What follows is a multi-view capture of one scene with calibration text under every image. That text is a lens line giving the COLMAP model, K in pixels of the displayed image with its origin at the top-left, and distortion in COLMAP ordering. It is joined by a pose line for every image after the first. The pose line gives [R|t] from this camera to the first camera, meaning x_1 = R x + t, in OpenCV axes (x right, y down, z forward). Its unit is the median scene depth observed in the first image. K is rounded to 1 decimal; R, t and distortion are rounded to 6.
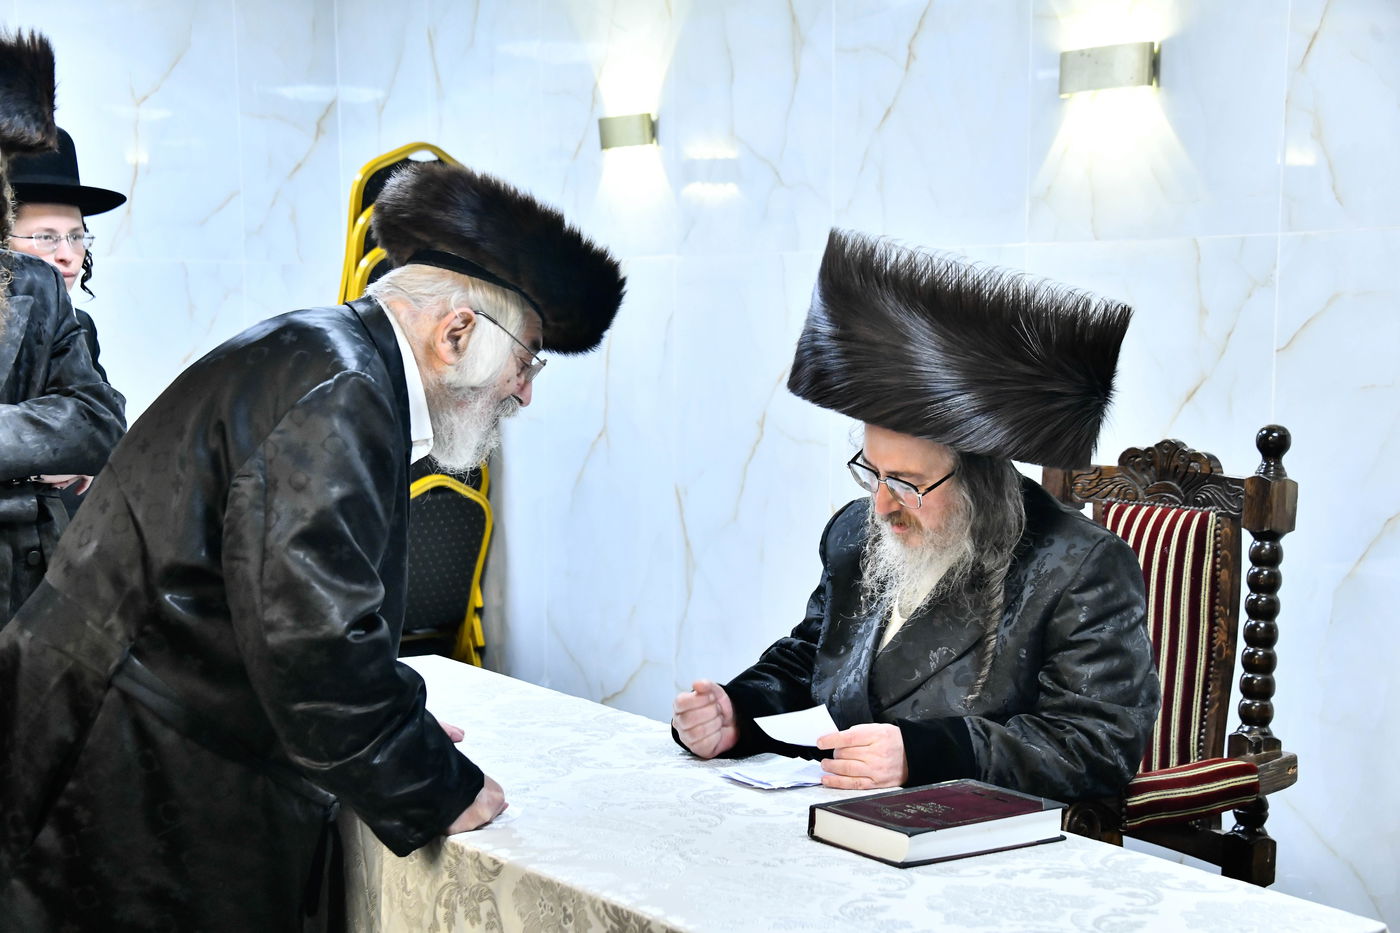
lens RADIAL K [[2243.9, 0, 702.9], [0, 2243.9, 475.7], [0, 0, 1]] dist [0.284471, 0.000000]
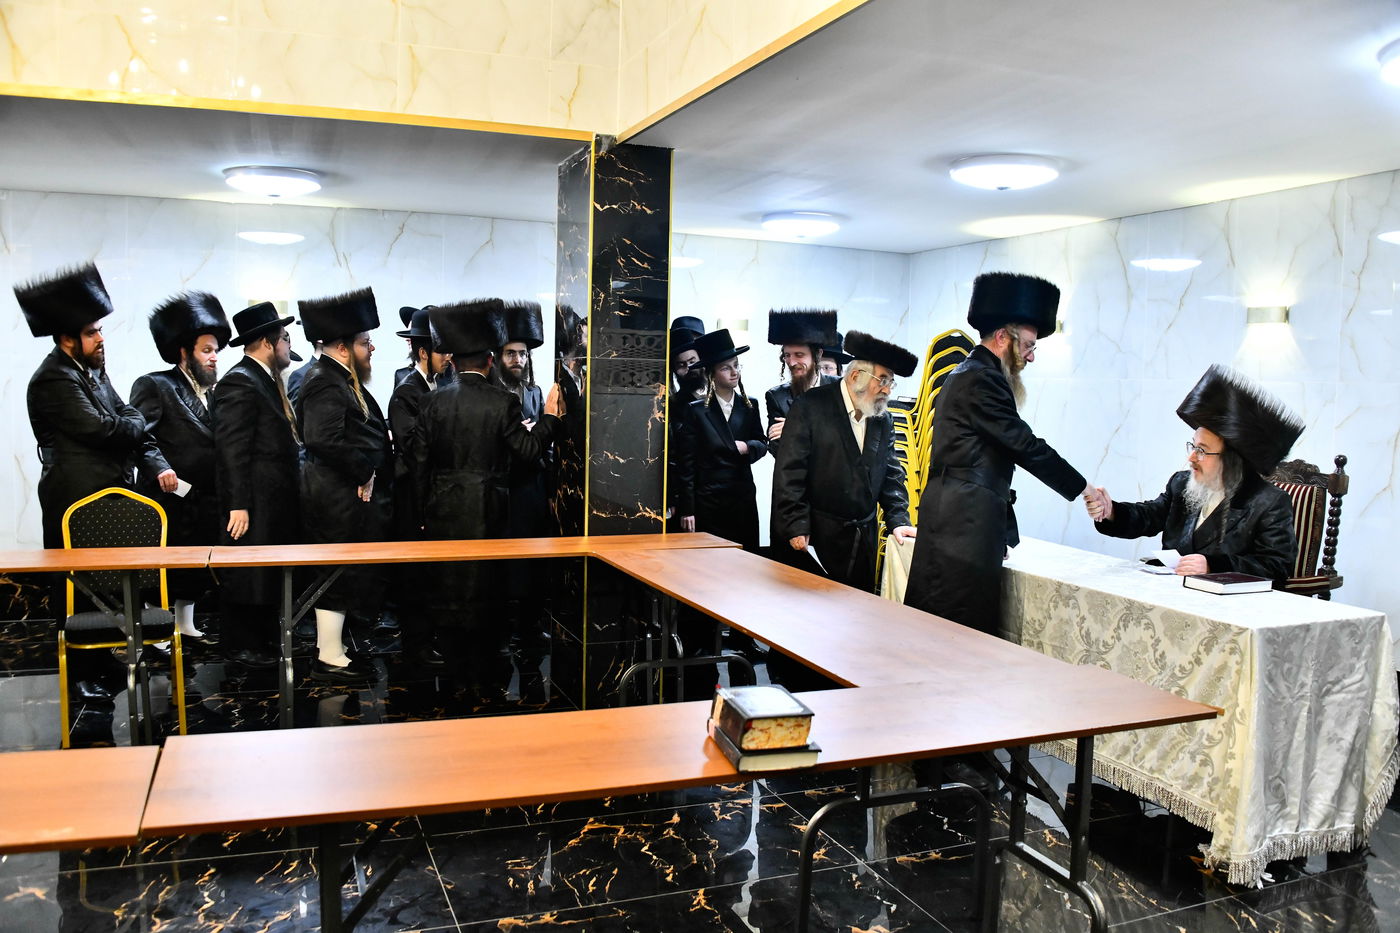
lens RADIAL K [[1126.6, 0, 687.7], [0, 1126.6, 465.8], [0, 0, 1]] dist [-0.140654, 0.053760]
pose [[0.968483, 0.044300, -0.245109, -0.186884], [-0.046229, 0.998929, -0.002121, 0.029525], [0.244752, 0.013385, 0.969493, -0.426190]]
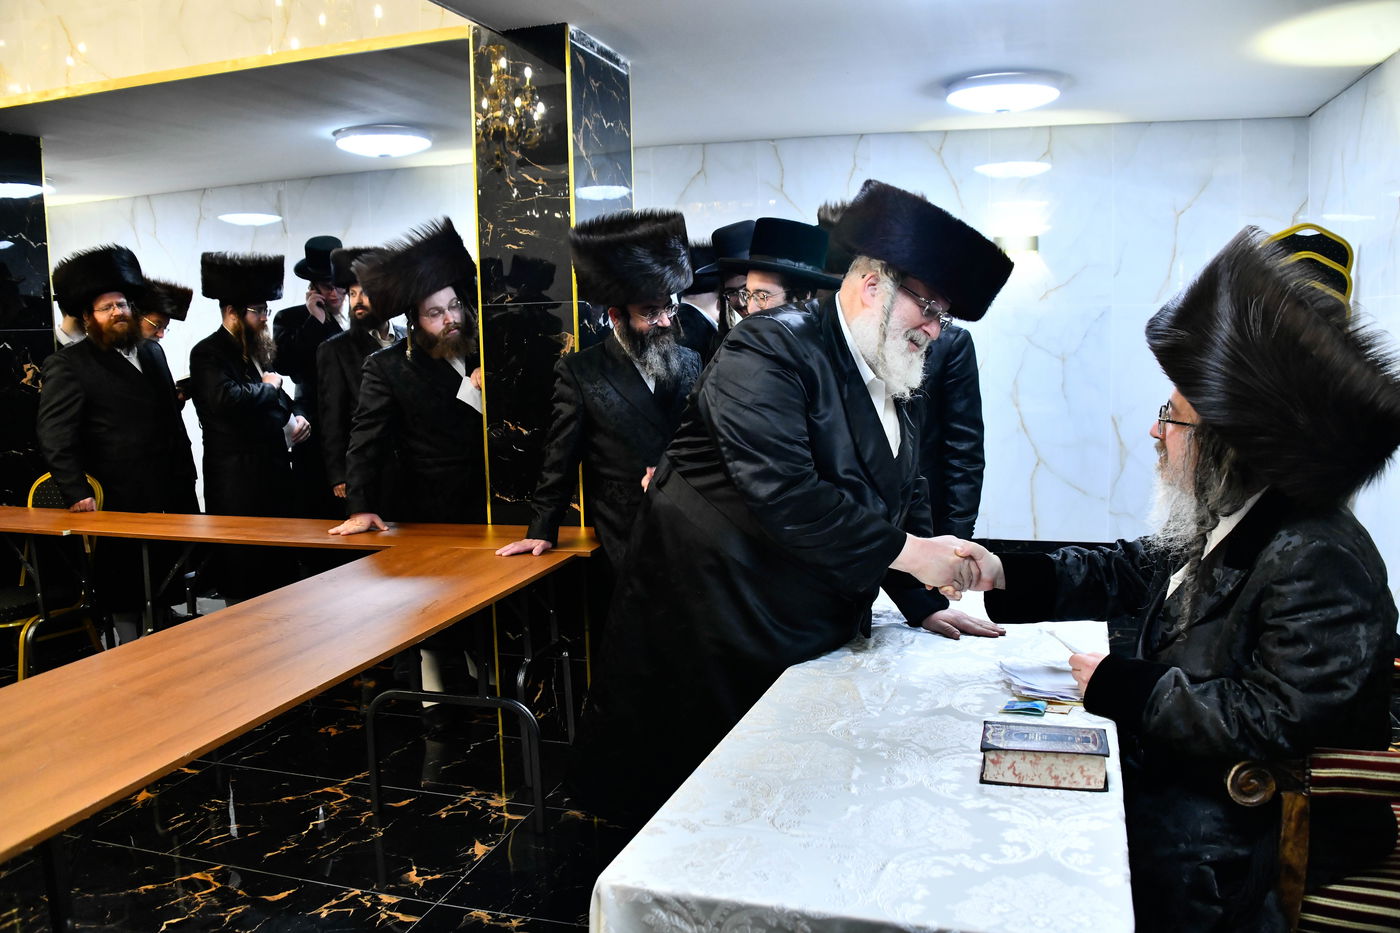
lens RADIAL K [[1126.6, 0, 703.4], [0, 1126.6, 463.7], [0, 0, 1]] dist [-0.140654, 0.053760]
pose [[0.618633, 0.088841, -0.780641, 0.383056], [-0.045470, 0.995969, 0.077313, -0.040591], [0.784363, -0.012333, 0.620179, 0.377260]]
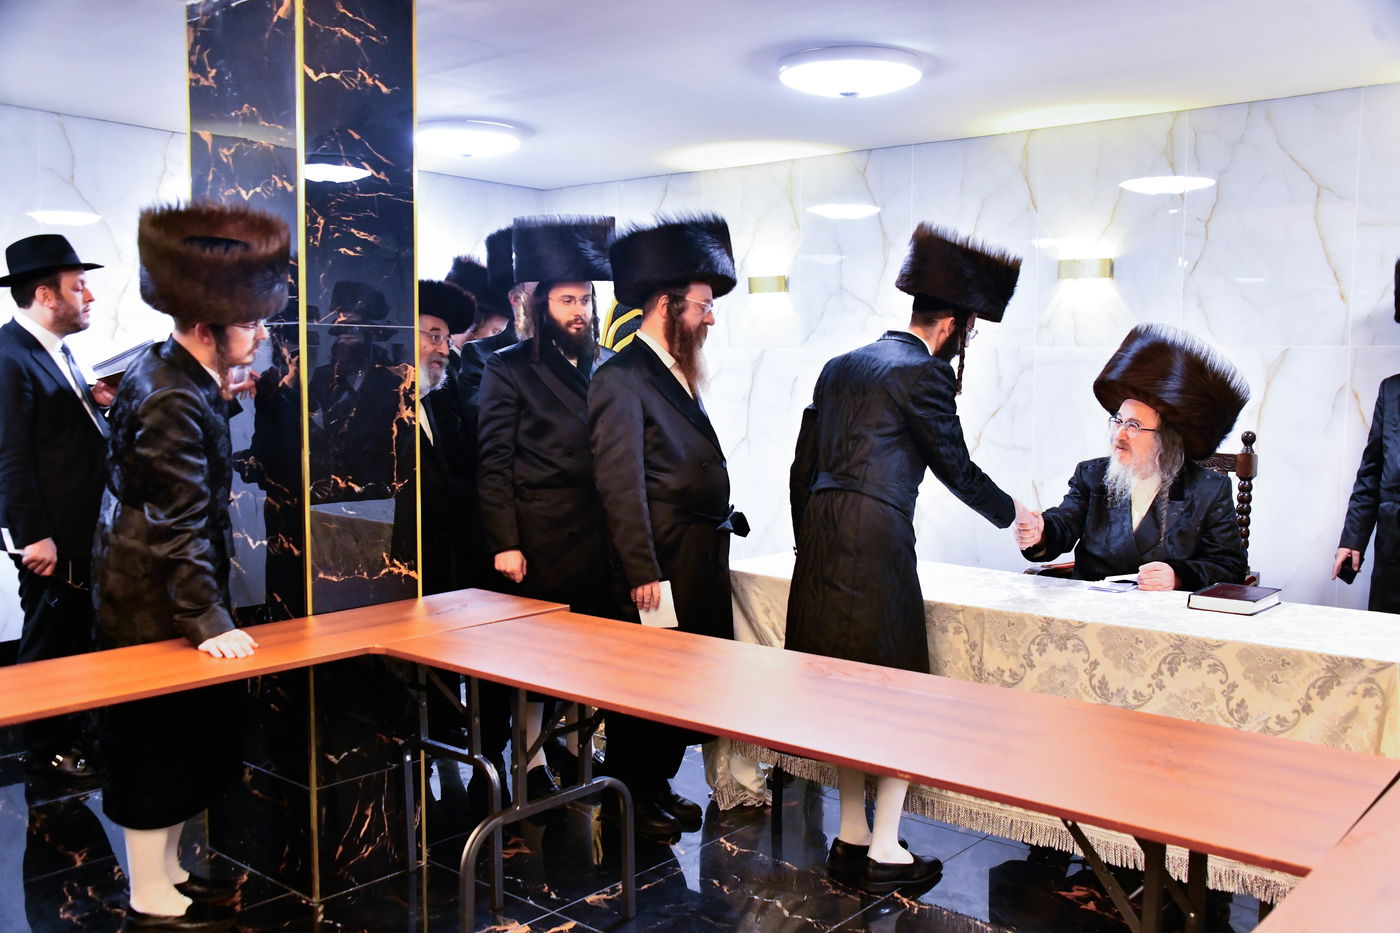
lens RADIAL K [[1276.3, 0, 713.1], [0, 1276.3, 473.2], [0, 0, 1]] dist [-0.048983, 0.000000]
pose [[0.968777, -0.010487, 0.247711, -0.595643], [0.009320, 0.999939, 0.005882, 0.008060], [-0.247757, -0.003389, 0.968816, -0.108544]]
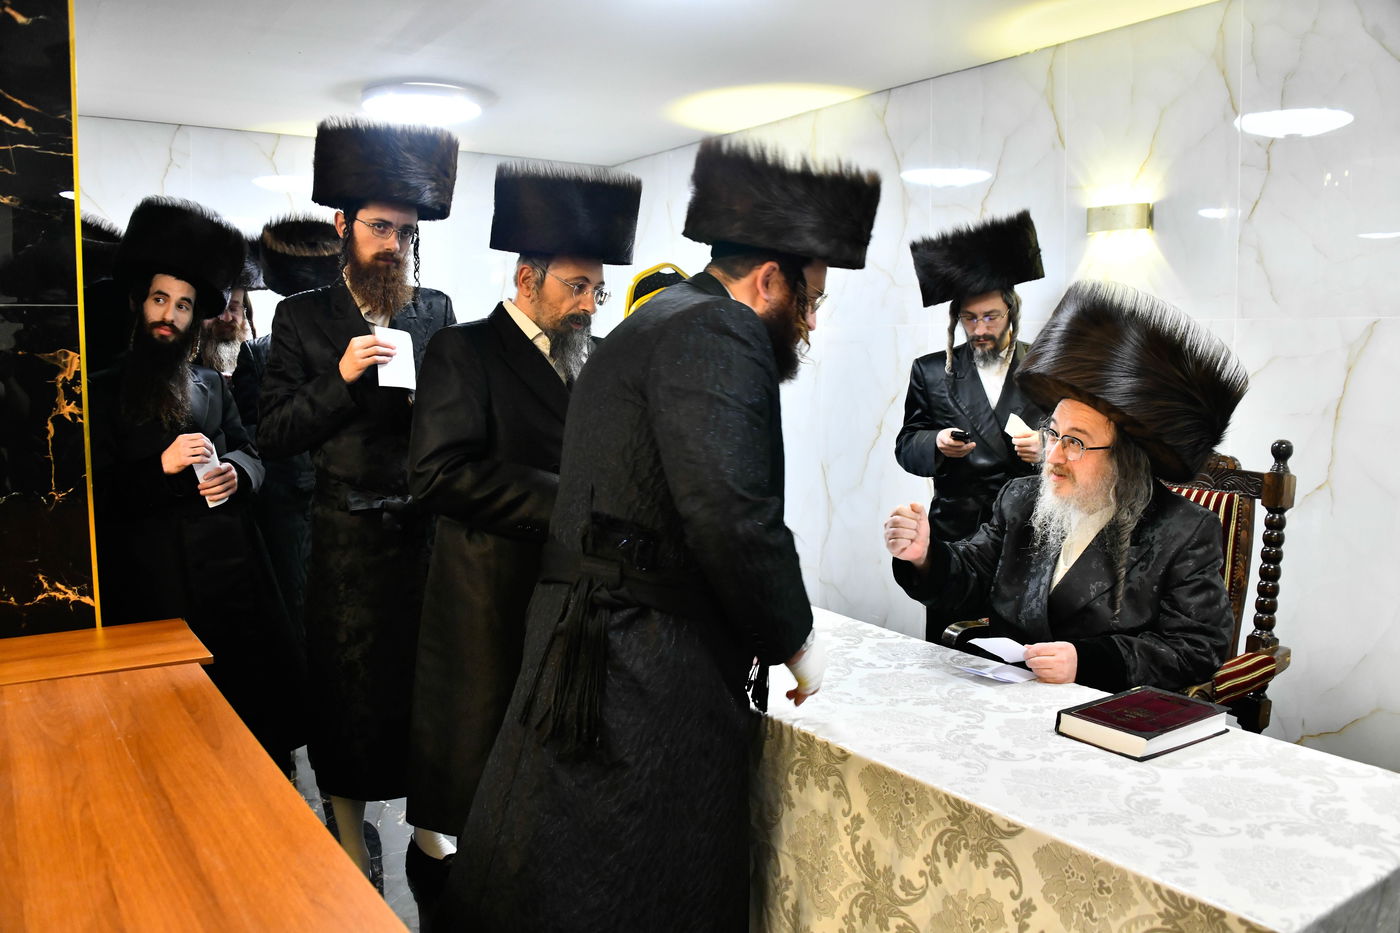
lens RADIAL K [[1126.6, 0, 699.8], [0, 1126.6, 475.6], [0, 0, 1]] dist [-0.140654, 0.053760]
pose [[0.999384, 0.008281, -0.034105, -0.123942], [-0.007285, 0.999546, 0.029228, -0.016369], [0.034331, -0.028961, 0.998991, 0.242343]]
